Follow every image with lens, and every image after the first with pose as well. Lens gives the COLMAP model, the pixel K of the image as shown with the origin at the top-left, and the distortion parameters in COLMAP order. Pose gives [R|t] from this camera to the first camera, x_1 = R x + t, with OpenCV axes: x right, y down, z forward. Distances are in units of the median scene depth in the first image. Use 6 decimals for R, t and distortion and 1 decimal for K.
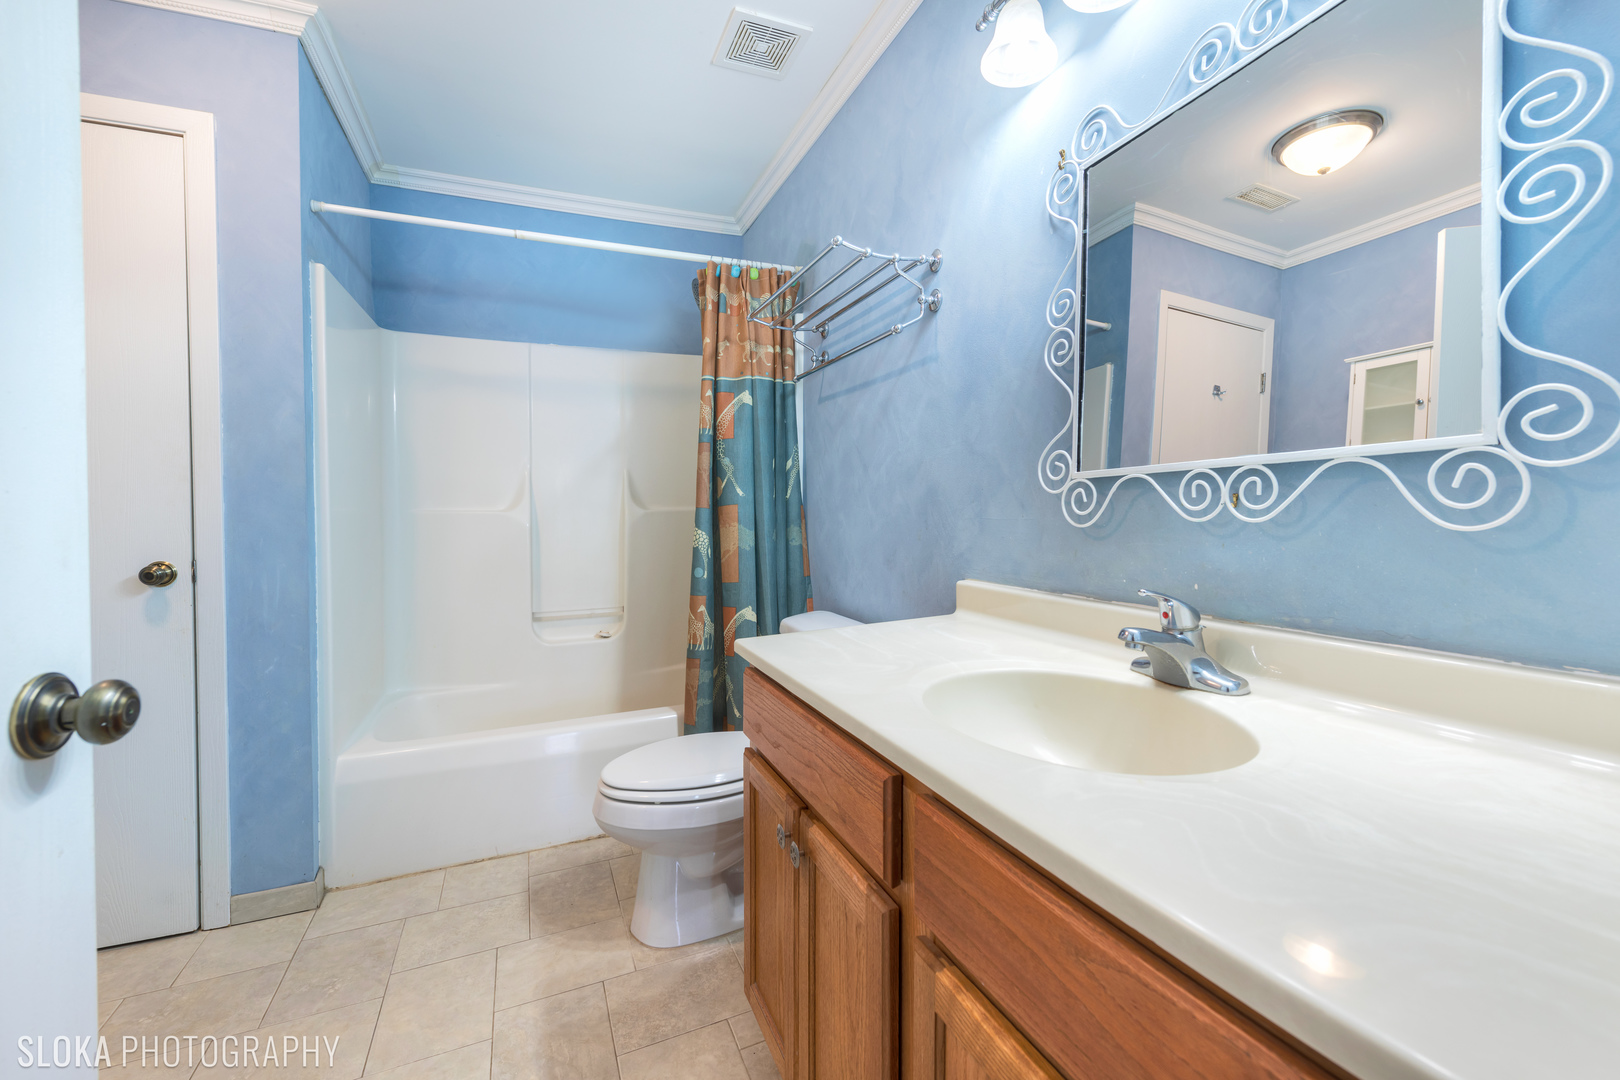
lens RADIAL K [[641.5, 0, 806.0], [0, 641.5, 535.0], [0, 0, 1]] dist [0.010794, -0.001330]
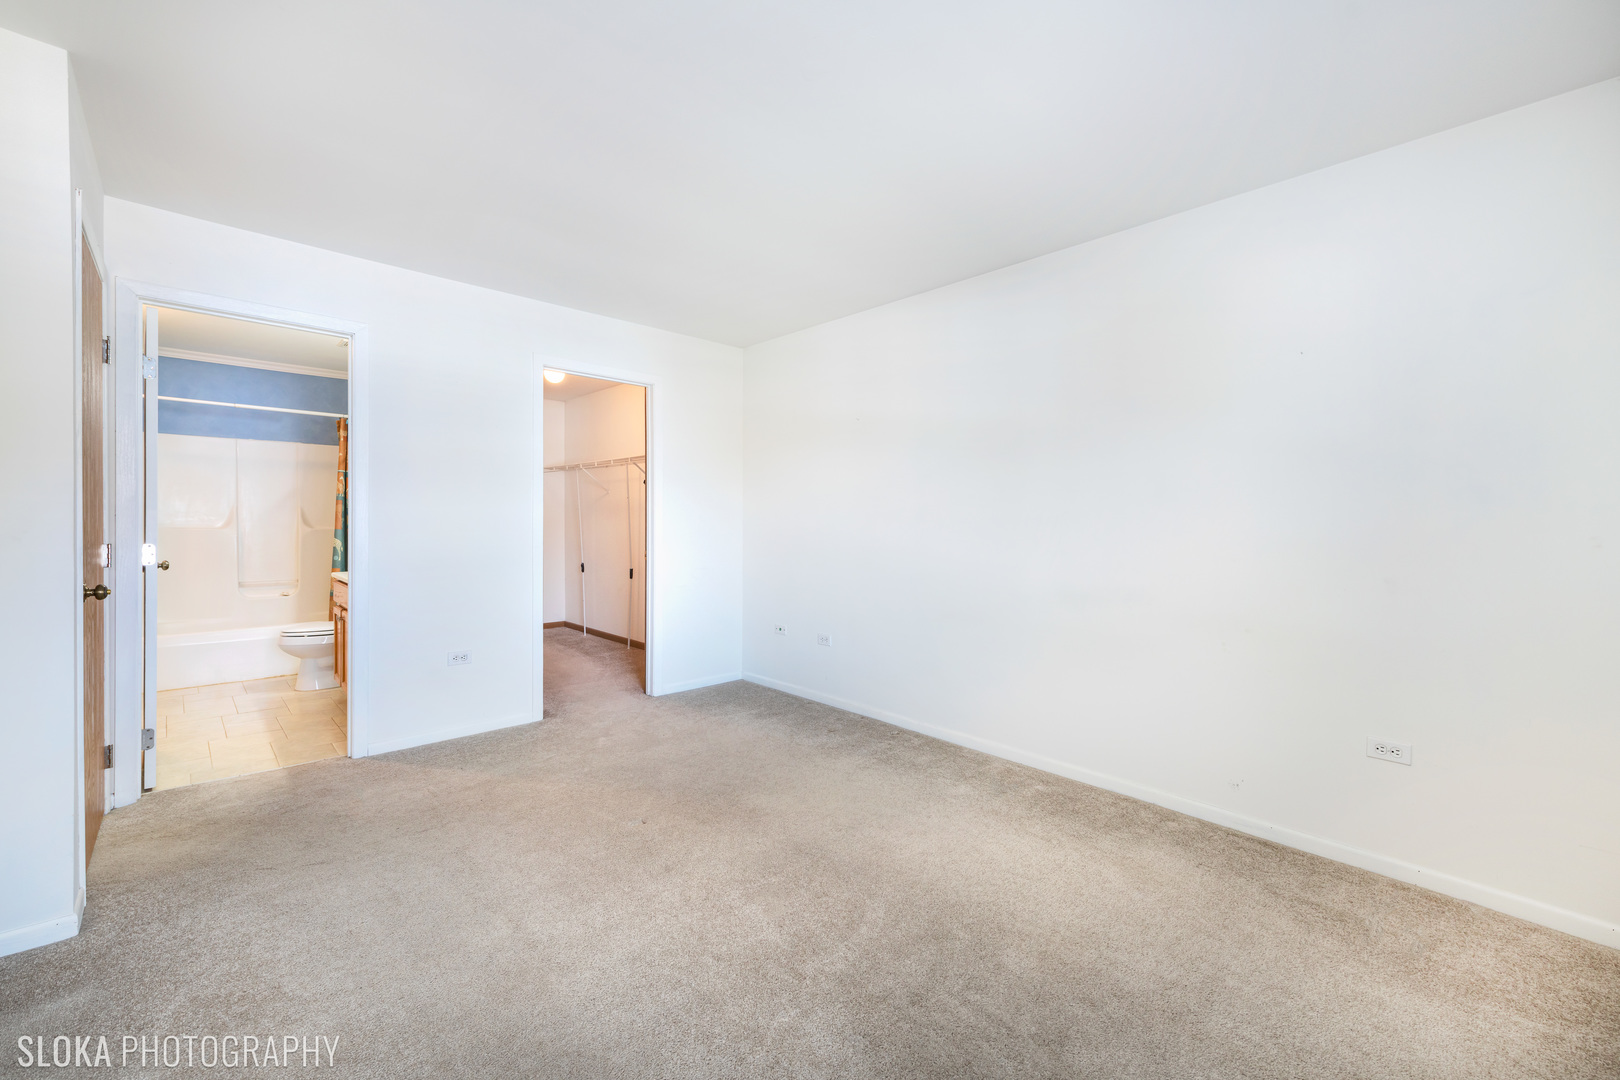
lens RADIAL K [[641.5, 0, 815.8], [0, 641.5, 544.5], [0, 0, 1]] dist [0.010794, -0.001330]
pose [[0.932205, 0.000016, 0.361932, 0.468246], [0.001602, 0.999990, -0.004170, 0.019752], [-0.361928, 0.004467, 0.932195, -1.382235]]
